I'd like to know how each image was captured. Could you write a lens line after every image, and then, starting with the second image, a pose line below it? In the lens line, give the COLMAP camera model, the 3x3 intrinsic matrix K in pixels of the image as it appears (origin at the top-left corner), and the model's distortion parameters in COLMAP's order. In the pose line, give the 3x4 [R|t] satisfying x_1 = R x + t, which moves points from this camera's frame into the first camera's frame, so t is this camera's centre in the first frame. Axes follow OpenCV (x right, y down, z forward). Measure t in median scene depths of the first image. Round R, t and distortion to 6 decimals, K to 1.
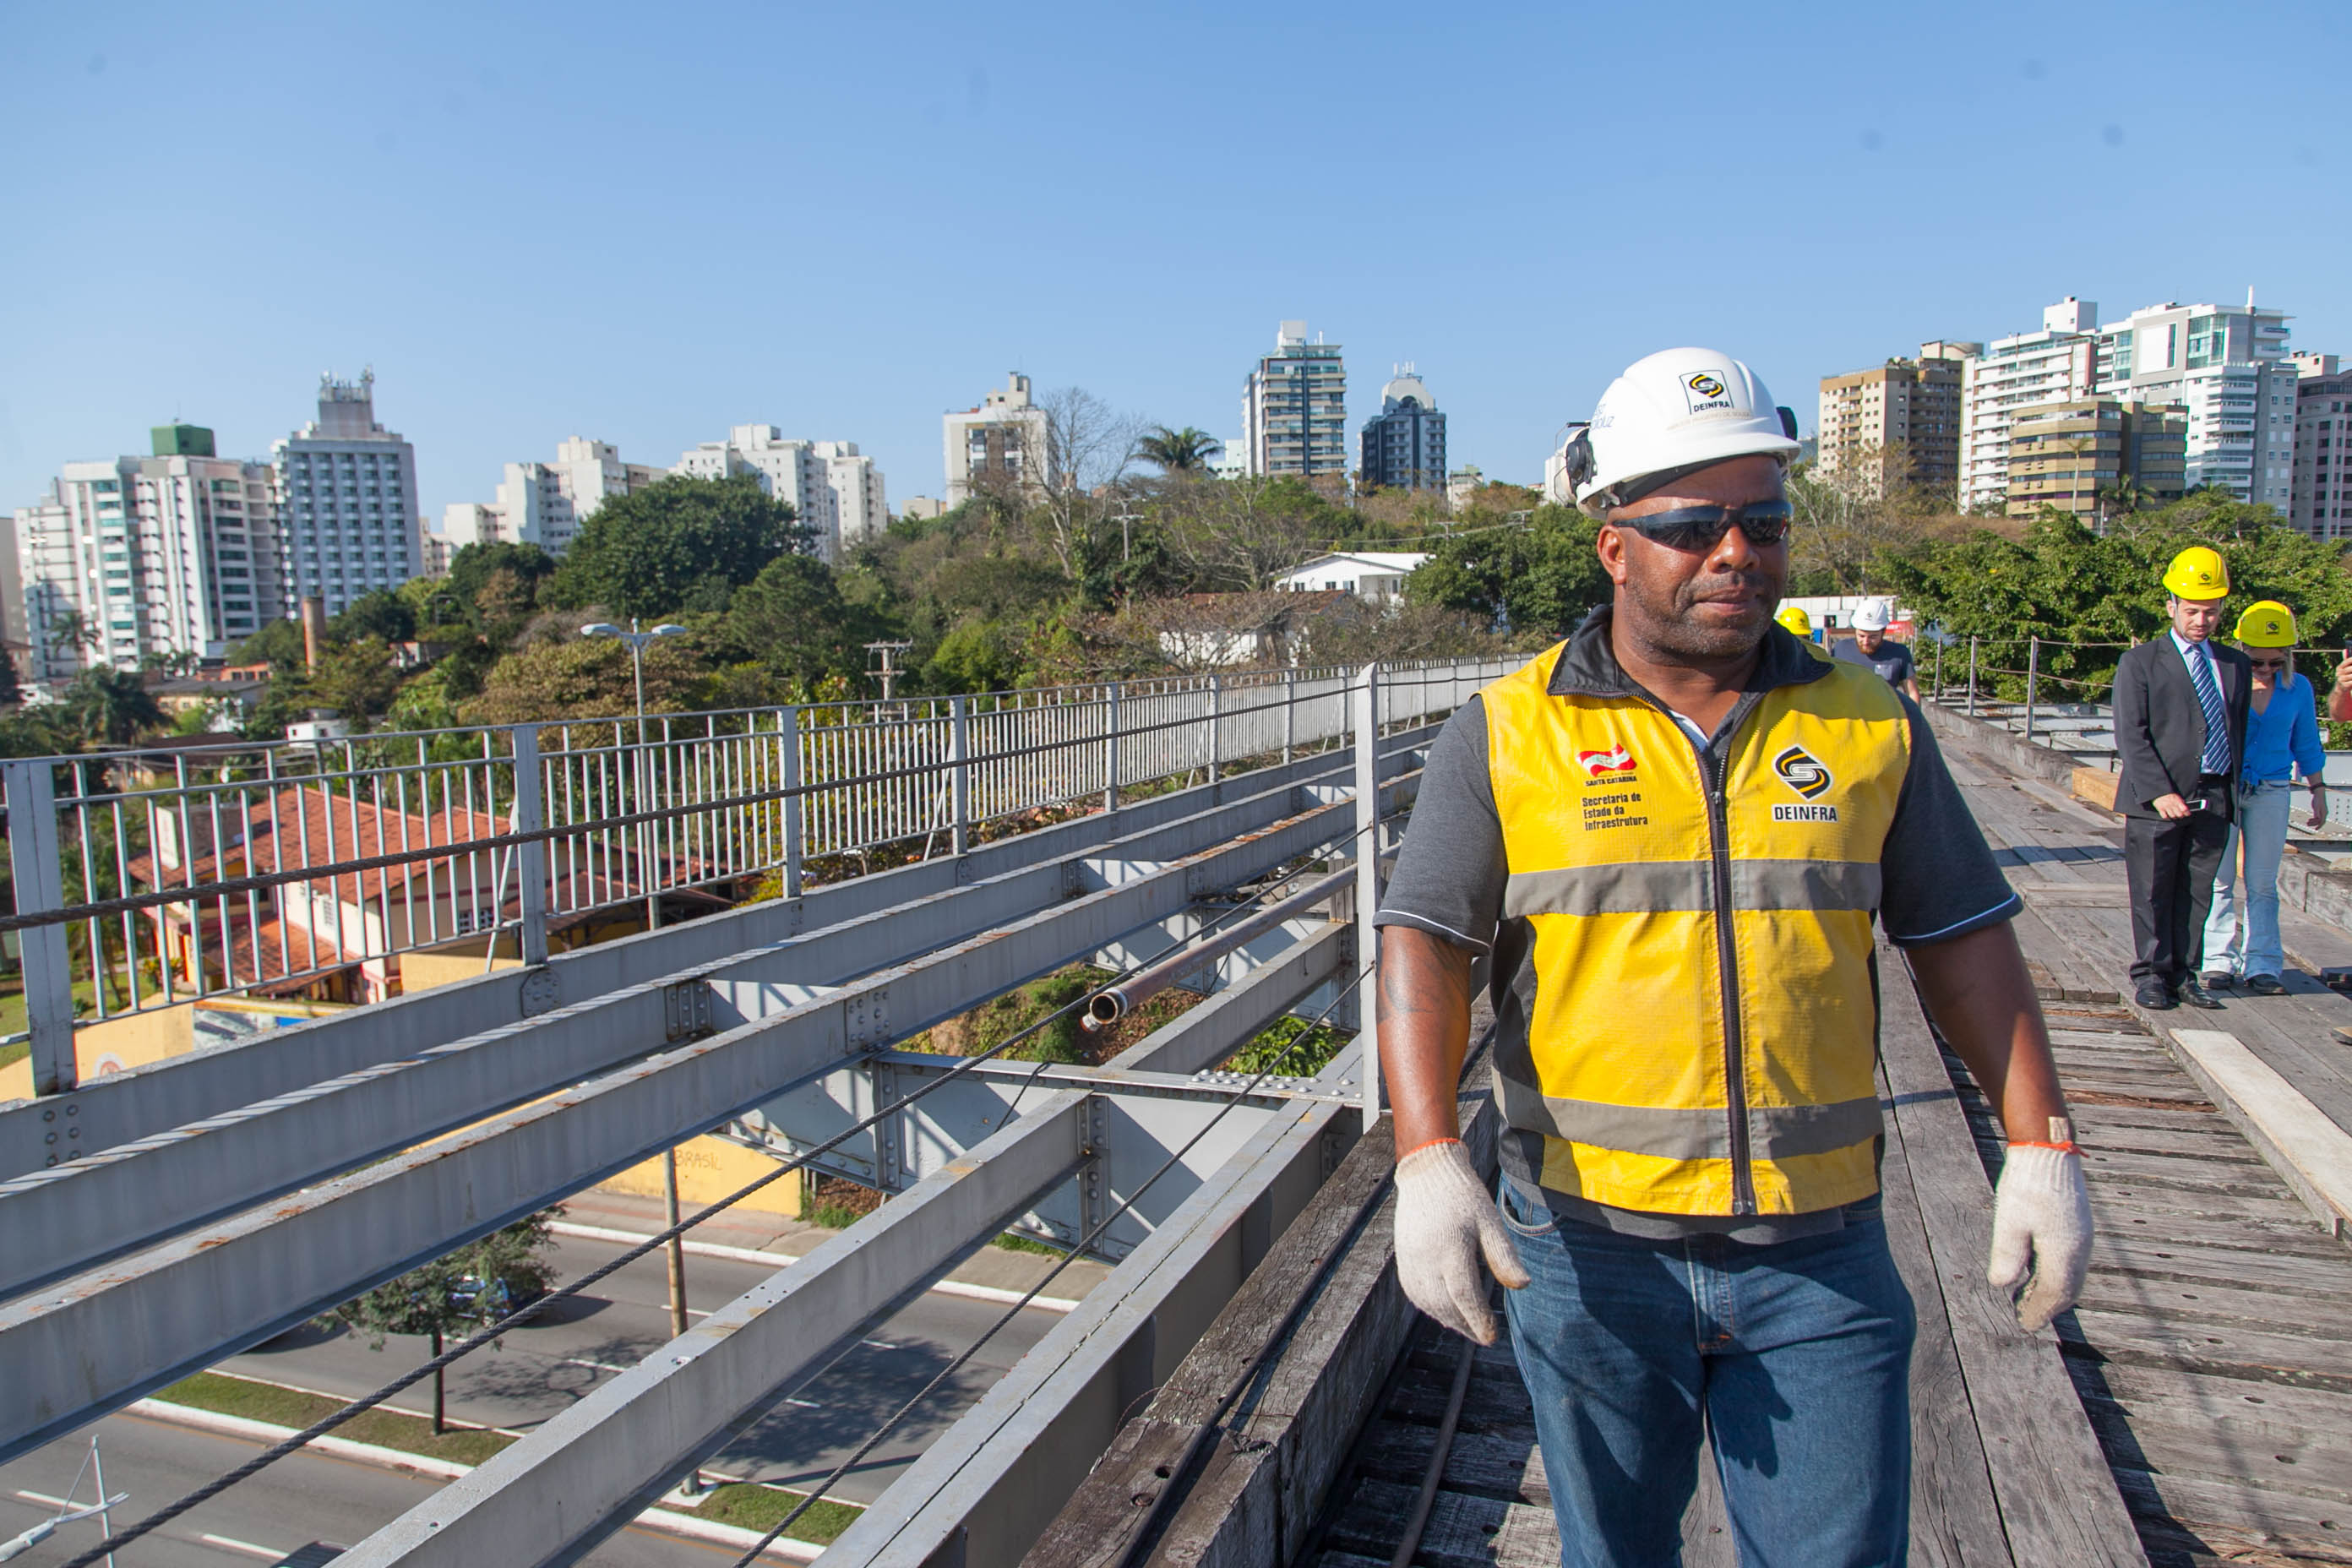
lens RADIAL K [[1589.5, 0, 1176.0], [0, 1589.5, 784.0], [0, 0, 1]] dist [0.017503, 0.006990]
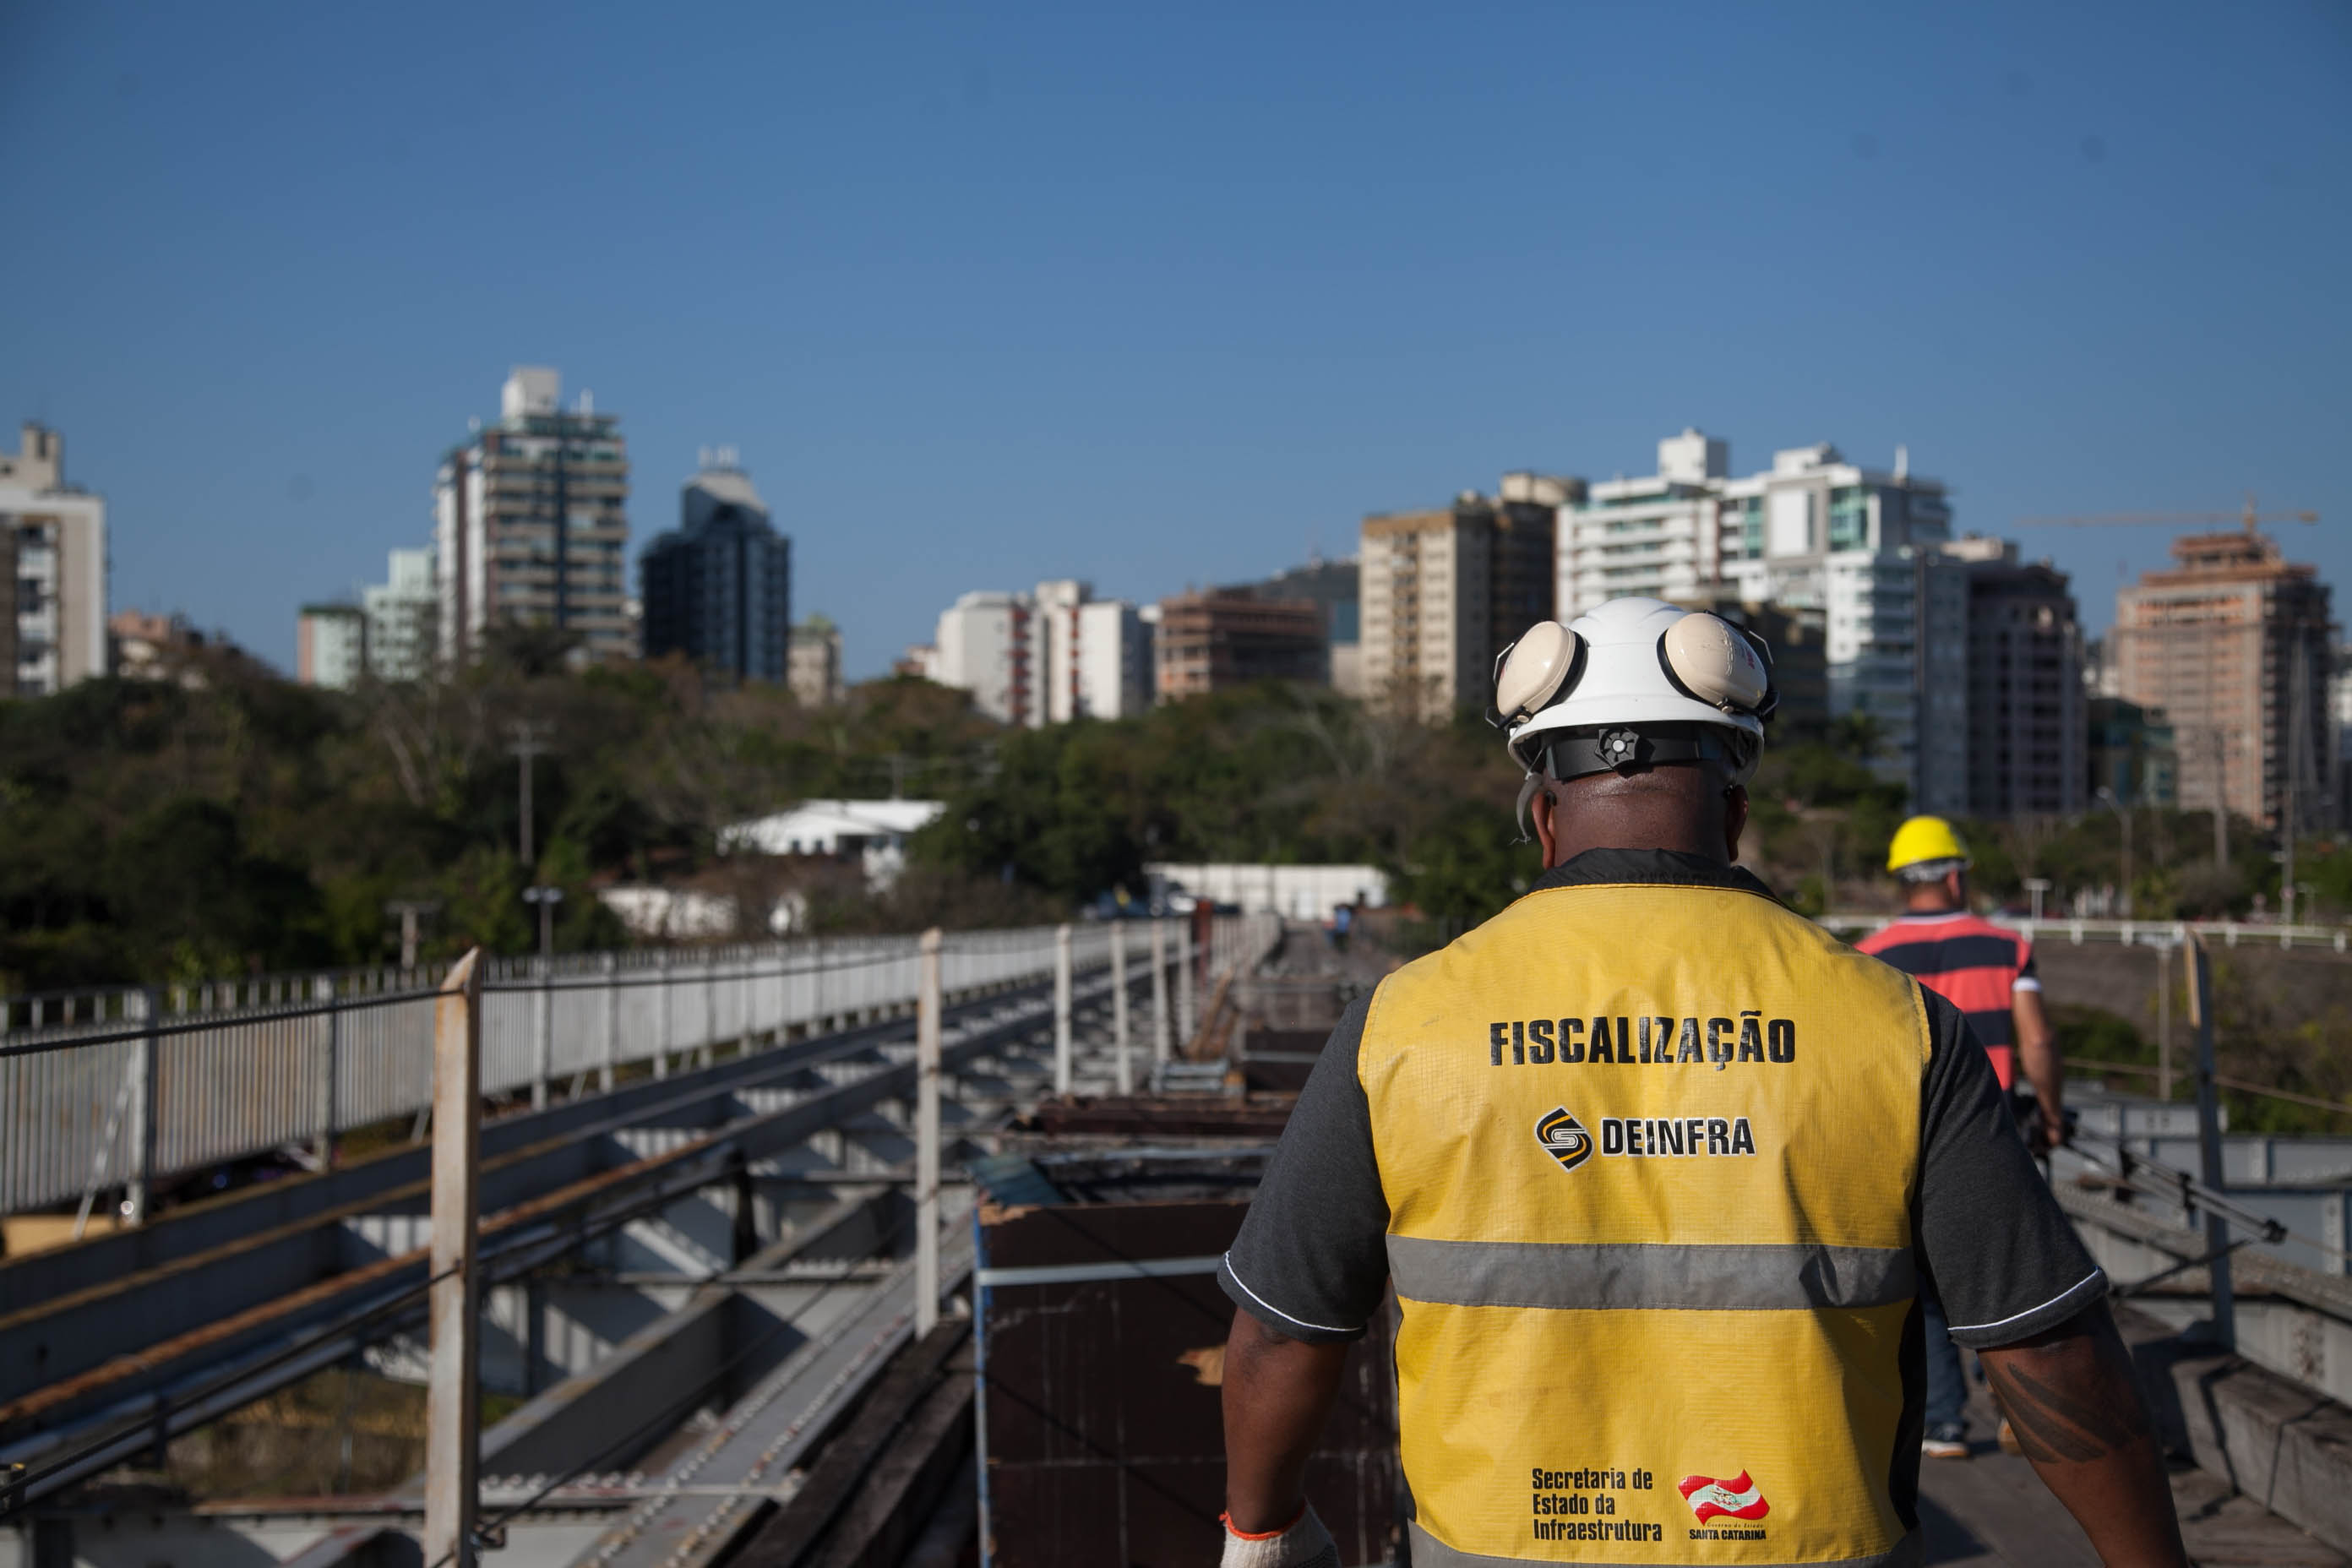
lens RADIAL K [[3216.3, 0, 1176.0], [0, 3216.3, 784.0], [0, 0, 1]] dist [0.097907, 0.007918]
pose [[0.950135, 0.028879, 0.310498, -0.081148], [0.011359, 0.991837, -0.127009, 0.020972], [-0.311631, 0.124202, 0.942051, -0.222116]]
